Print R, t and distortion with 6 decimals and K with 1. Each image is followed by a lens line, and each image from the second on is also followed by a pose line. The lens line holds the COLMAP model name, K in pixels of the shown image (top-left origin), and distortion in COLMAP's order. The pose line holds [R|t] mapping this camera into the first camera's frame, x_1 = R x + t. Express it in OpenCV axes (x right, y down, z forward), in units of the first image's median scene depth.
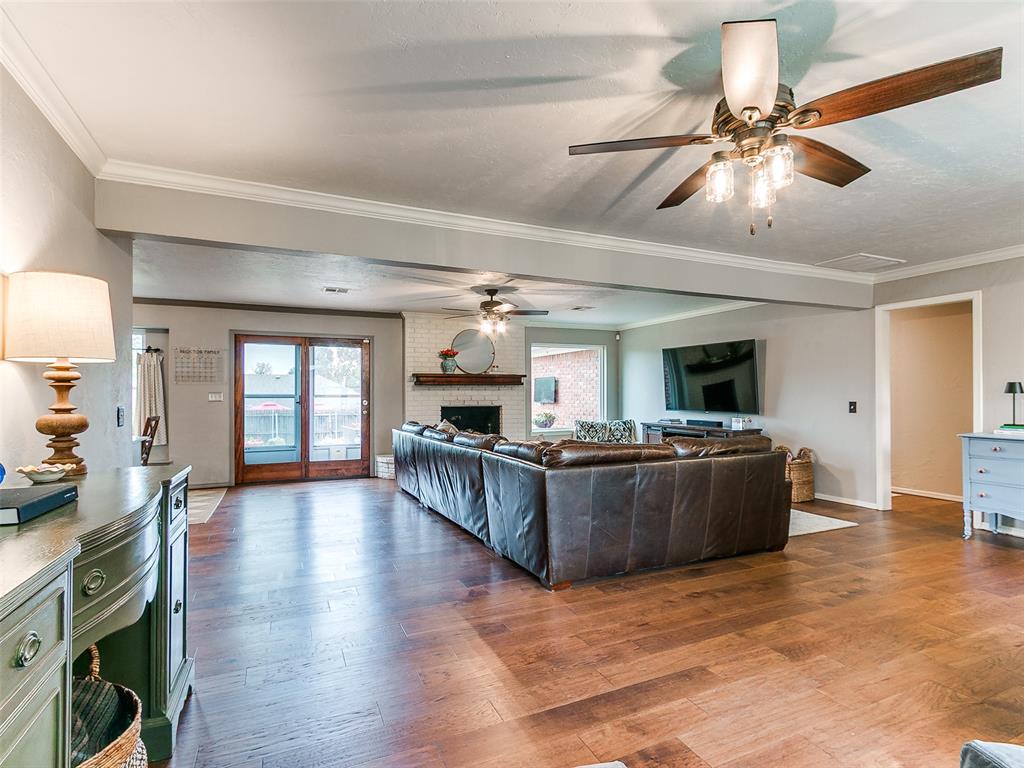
lens RADIAL K [[523.1, 0, 510.8], [0, 523.1, 385.5], [0, 0, 1]] dist [0.002201, -0.000424]
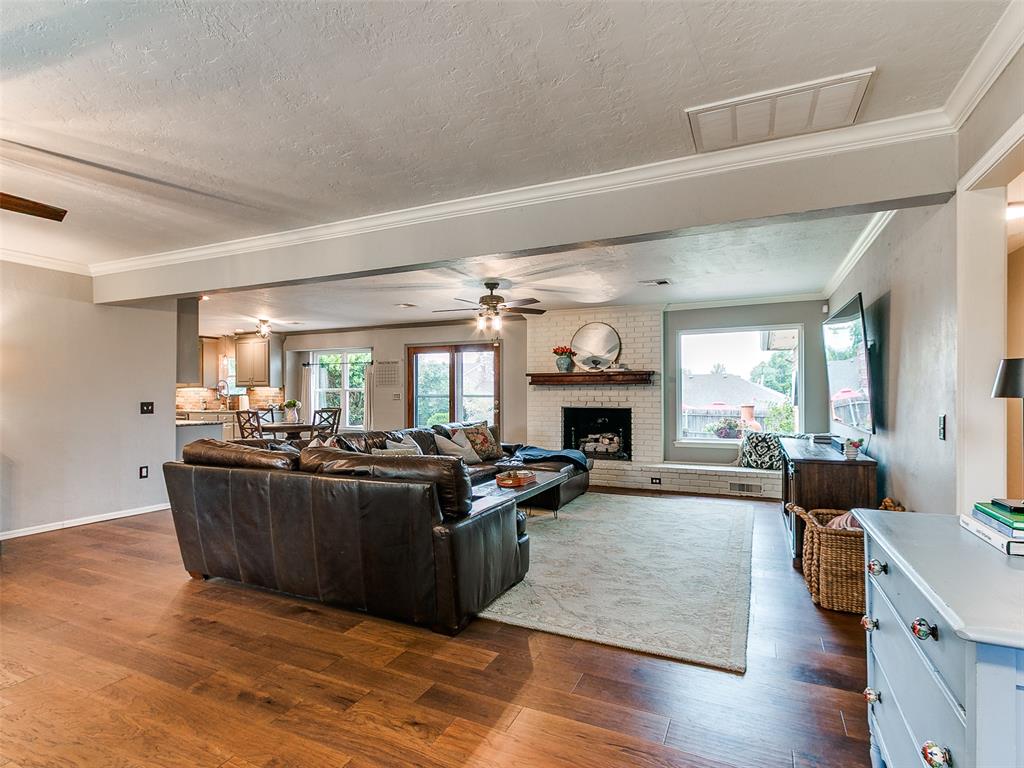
lens RADIAL K [[523.1, 0, 512.3], [0, 523.1, 389.3], [0, 0, 1]] dist [0.002201, -0.000424]
pose [[0.652939, -0.005971, -0.757387, 0.548319], [0.013636, 0.999900, 0.003872, 0.002544], [0.757288, -0.012855, 0.652955, 0.327076]]
